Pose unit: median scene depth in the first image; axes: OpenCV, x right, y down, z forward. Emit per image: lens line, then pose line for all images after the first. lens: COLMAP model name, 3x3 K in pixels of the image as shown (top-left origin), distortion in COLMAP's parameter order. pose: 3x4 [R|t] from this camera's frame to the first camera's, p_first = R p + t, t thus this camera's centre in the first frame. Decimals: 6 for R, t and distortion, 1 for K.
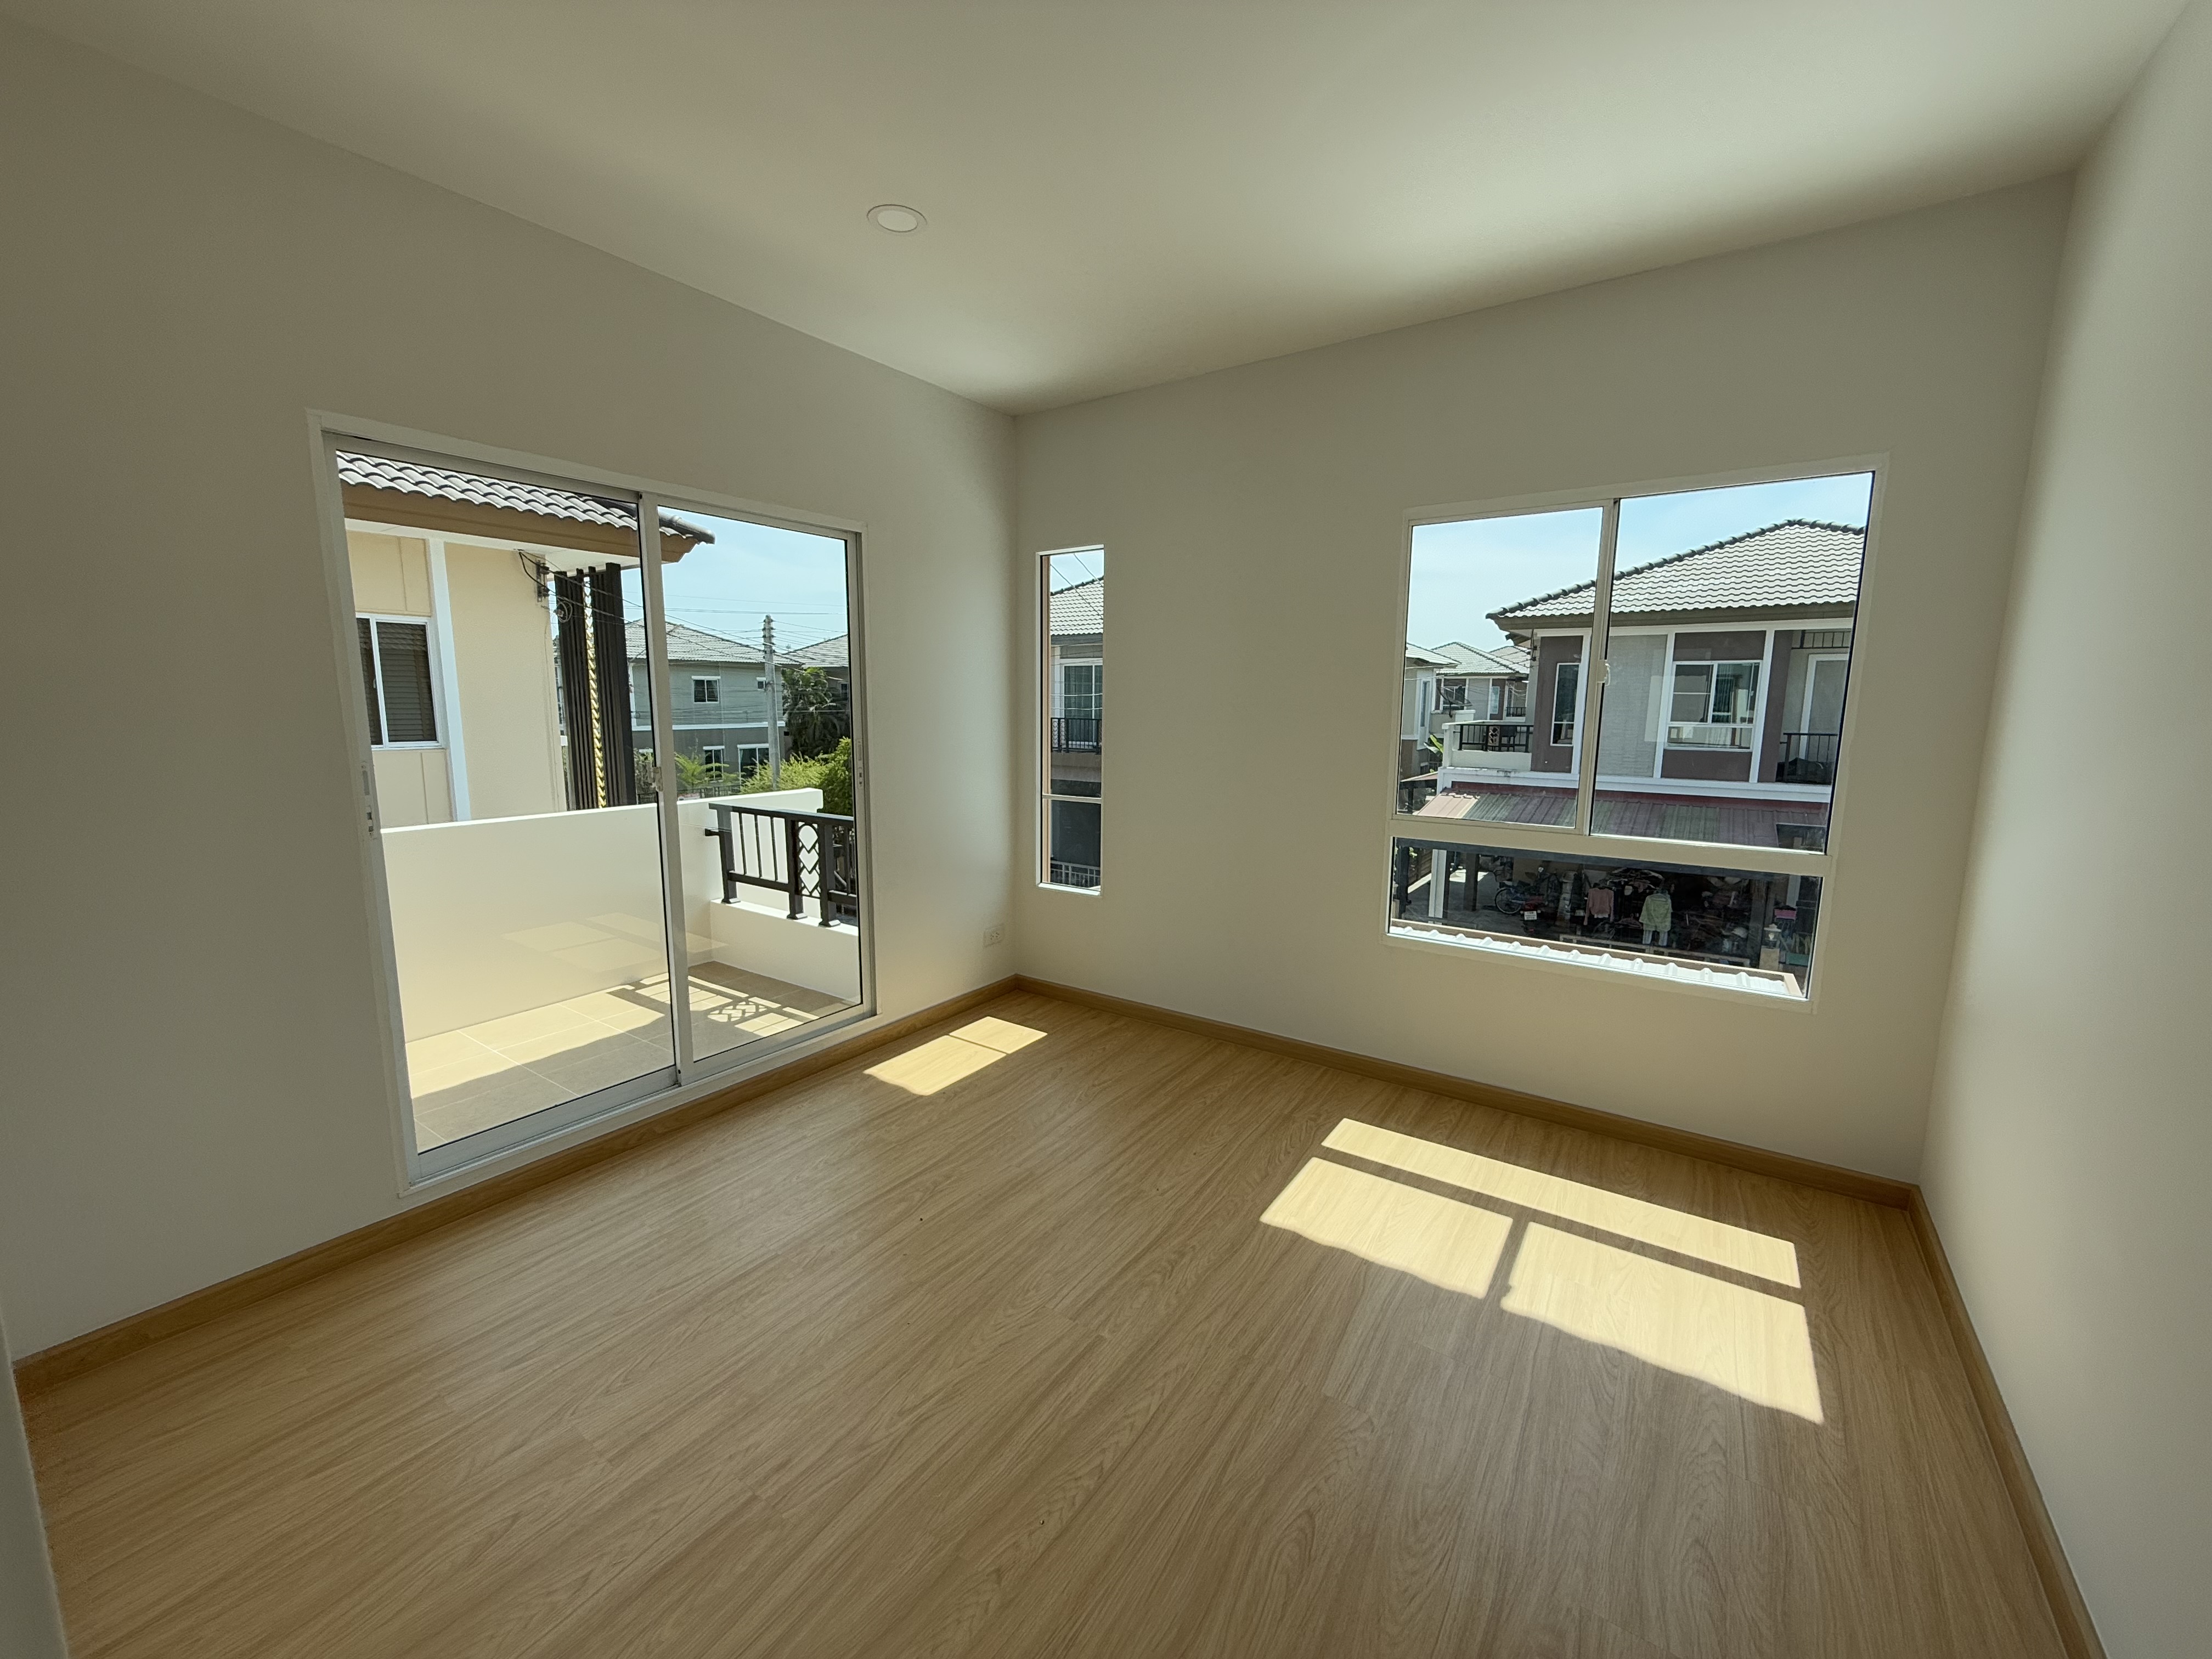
lens RADIAL K [[881.8, 0, 1107.1], [0, 881.8, 827.3], [0, 0, 1]] dist [-0.000051, -0.000523]
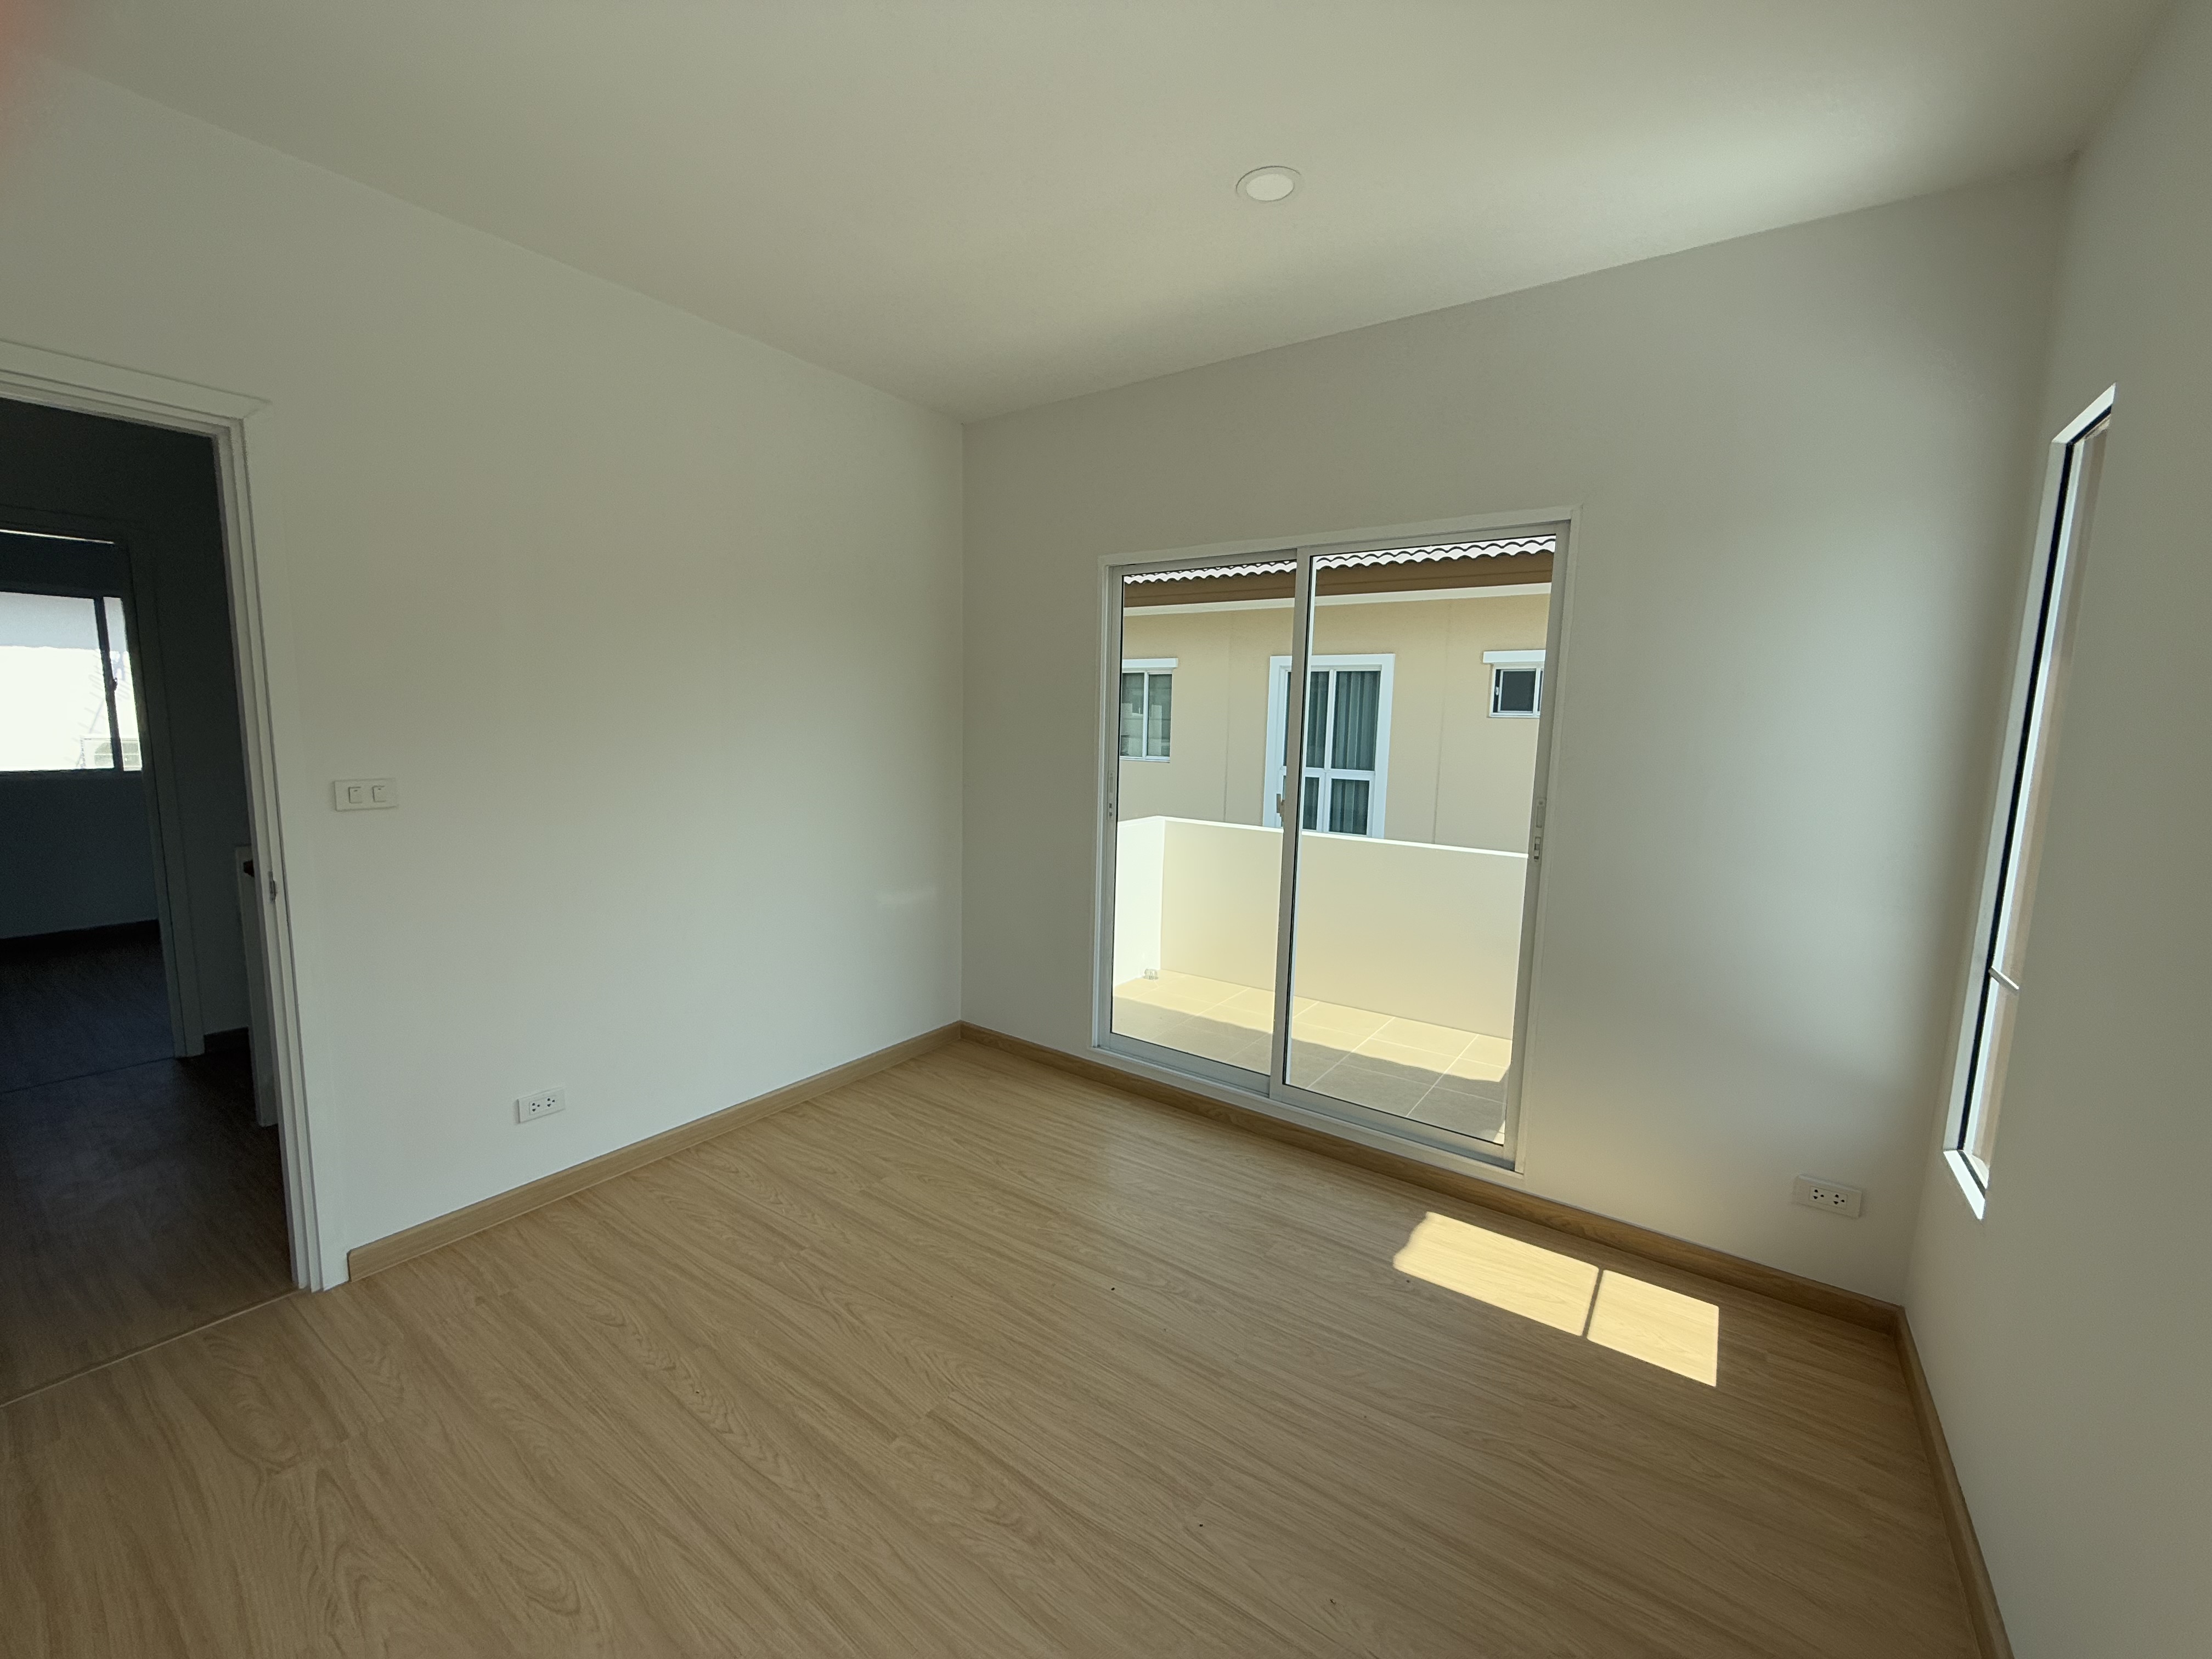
lens RADIAL K [[881.8, 0, 1106.1], [0, 881.8, 831.4], [0, 0, 1]] dist [-0.000051, -0.000523]
pose [[-0.021637, 0.120541, -0.992473, 0.798940], [-0.169049, 0.977970, 0.122465, -0.179083], [0.985370, 0.170426, -0.000783, 1.086669]]
